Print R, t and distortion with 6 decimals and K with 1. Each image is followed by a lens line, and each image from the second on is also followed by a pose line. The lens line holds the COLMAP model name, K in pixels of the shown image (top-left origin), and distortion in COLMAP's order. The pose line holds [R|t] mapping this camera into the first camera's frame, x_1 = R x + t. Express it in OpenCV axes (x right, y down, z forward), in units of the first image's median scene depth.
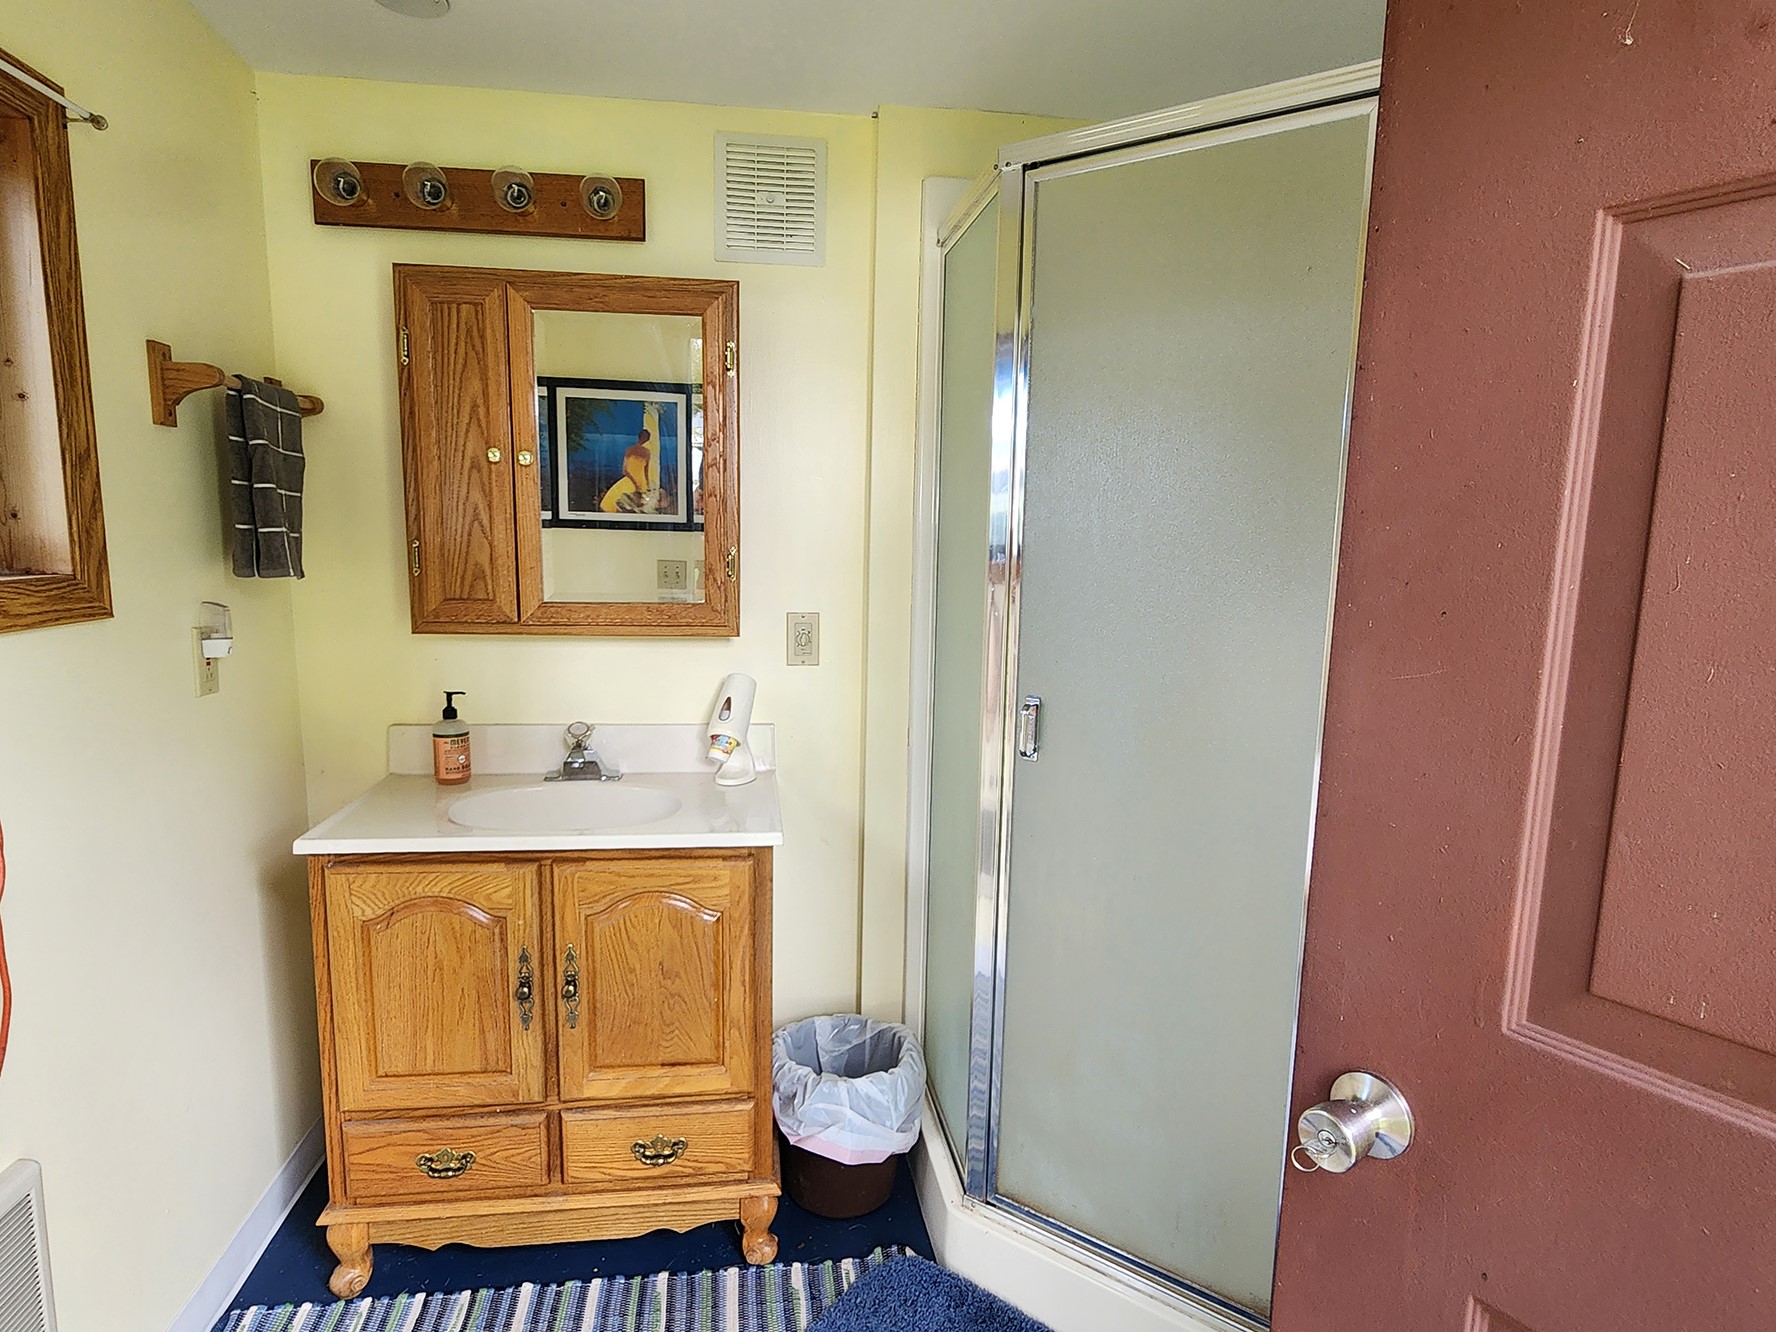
lens RADIAL K [[1049.9, 0, 887.0], [0, 1049.9, 673.1], [0, 0, 1]] dist [0.000380, 0.001038]
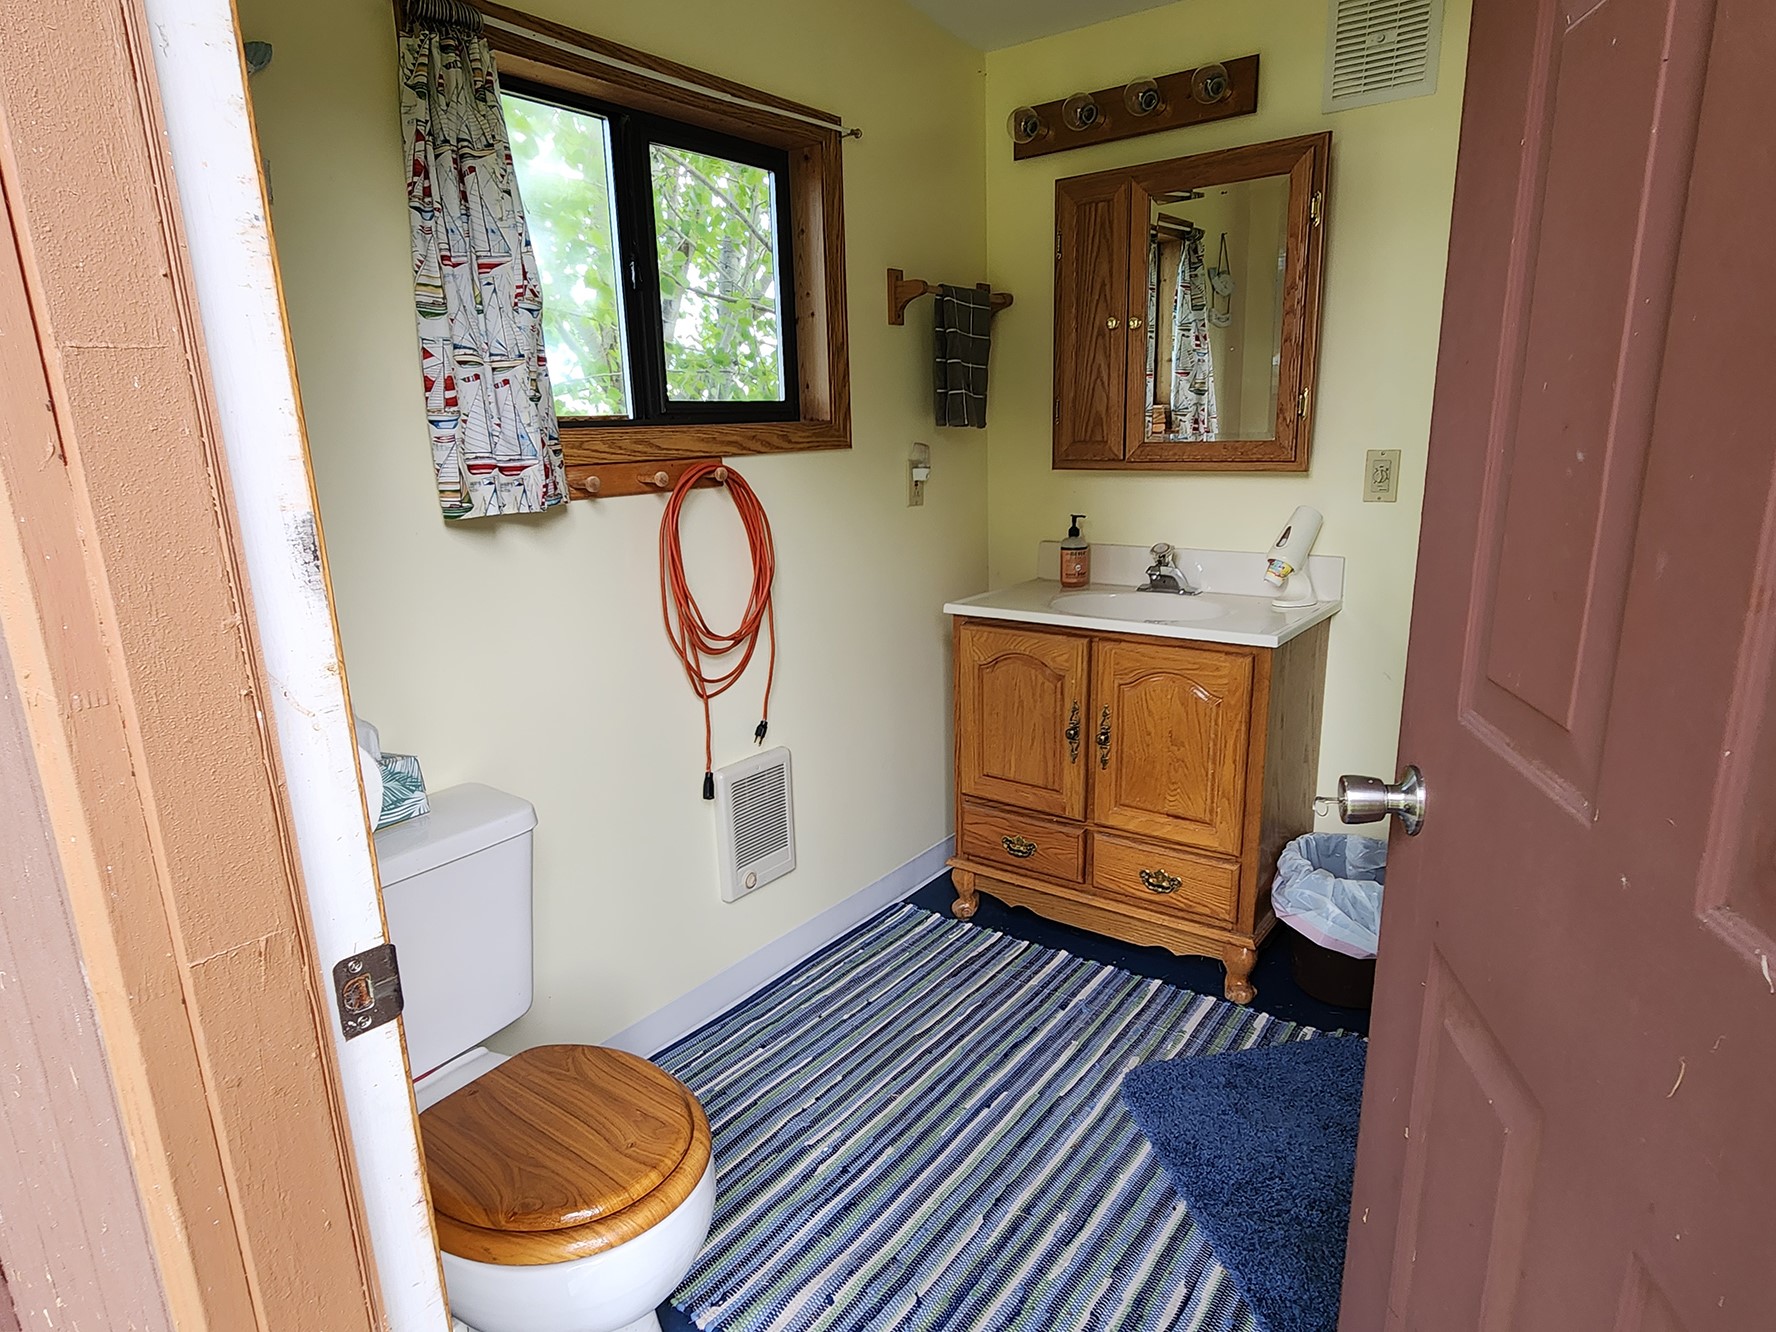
lens RADIAL K [[1104.6, 0, 879.3], [0, 1104.6, 694.4], [0, 0, 1]] dist [-0.012766, -0.001188]
pose [[0.689839, 0.131484, -0.711922, 0.463251], [-0.057437, 0.990209, 0.127226, 0.086306], [0.721680, -0.046875, 0.690638, -0.140770]]
